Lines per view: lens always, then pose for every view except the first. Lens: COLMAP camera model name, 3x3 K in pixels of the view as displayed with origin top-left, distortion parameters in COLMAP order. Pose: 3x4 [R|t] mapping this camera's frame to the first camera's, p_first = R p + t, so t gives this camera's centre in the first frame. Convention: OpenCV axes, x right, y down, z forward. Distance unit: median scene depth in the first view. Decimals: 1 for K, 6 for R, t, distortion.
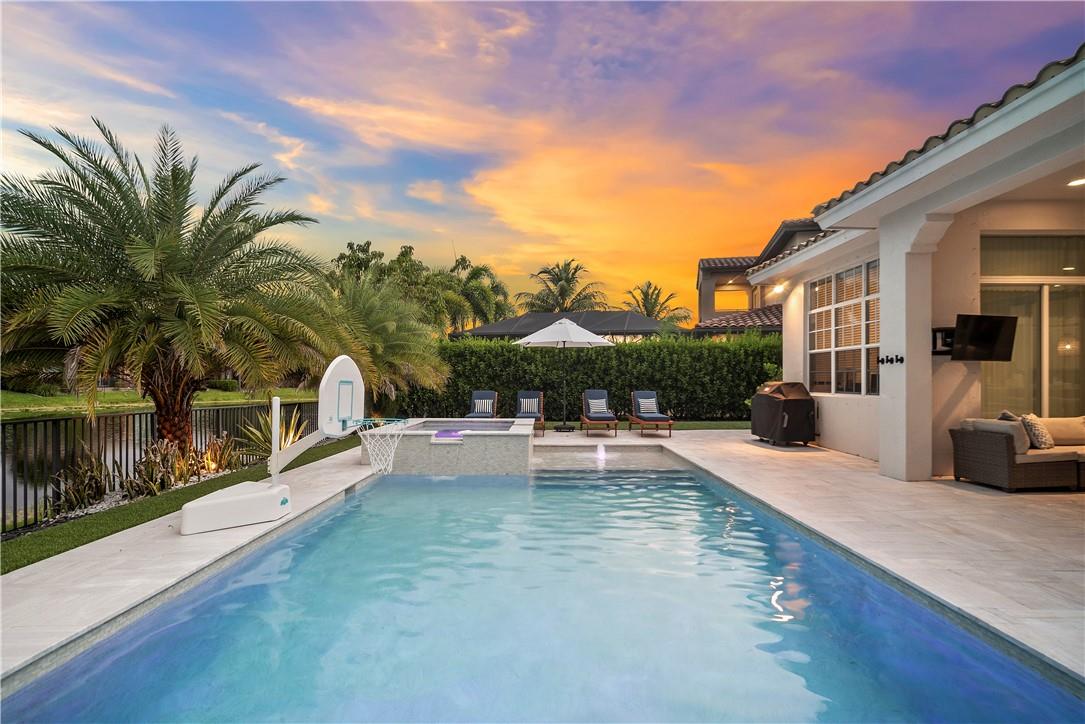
lens RADIAL K [[549.0, 0, 546.8], [0, 549.0, 379.5], [0, 0, 1]] dist [-0.021411, 0.018187]
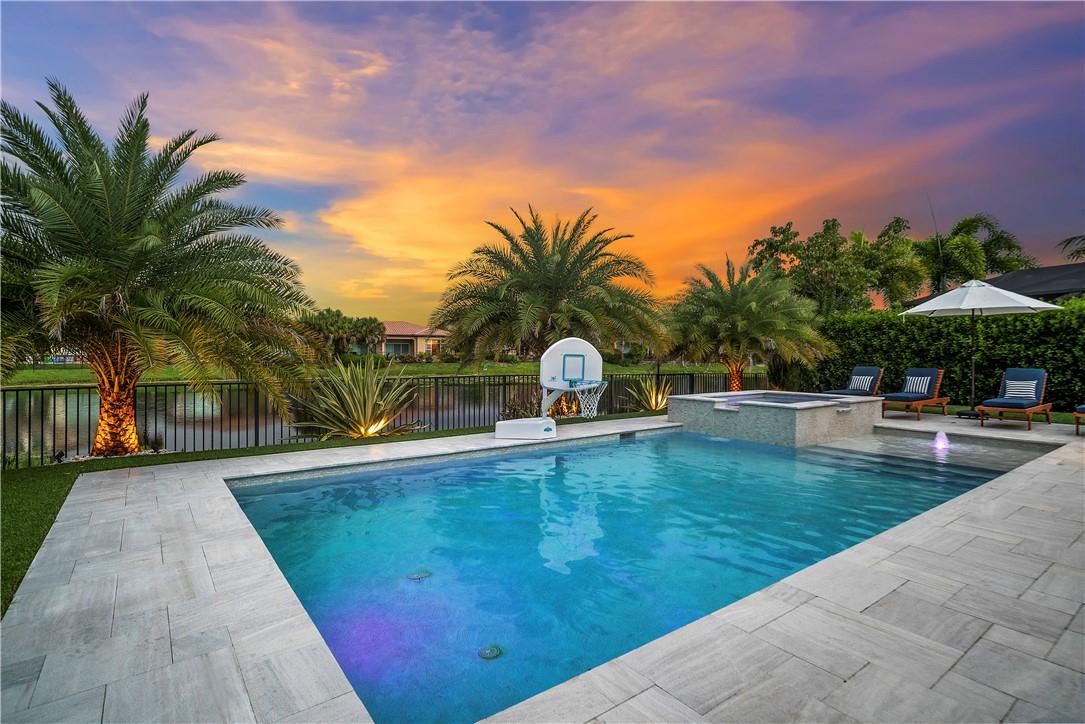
lens RADIAL K [[536.6, 0, 540.3], [0, 536.6, 350.6], [0, 0, 1]] dist [-0.021002, 0.015480]
pose [[0.596443, -0.003406, -0.802648, 0.477126], [-0.003684, 0.999969, -0.006982, 0.002297], [0.802647, 0.007121, 0.596412, 0.027042]]
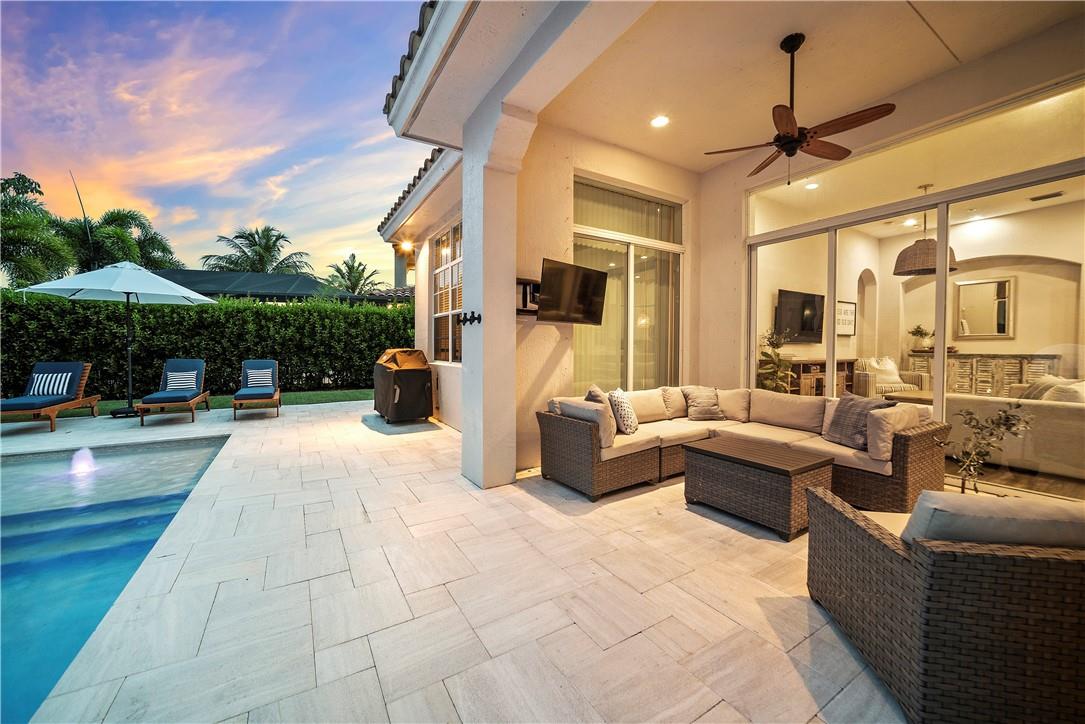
lens RADIAL K [[414.8, 0, 542.5], [0, 414.8, 362.0], [0, 0, 1]] dist [-0.018764, 0.006582]
pose [[0.858522, -0.015144, 0.512553, 0.378450], [-0.003633, 0.999359, 0.035612, 0.000392], [-0.512763, -0.032436, 0.857917, 0.422356]]
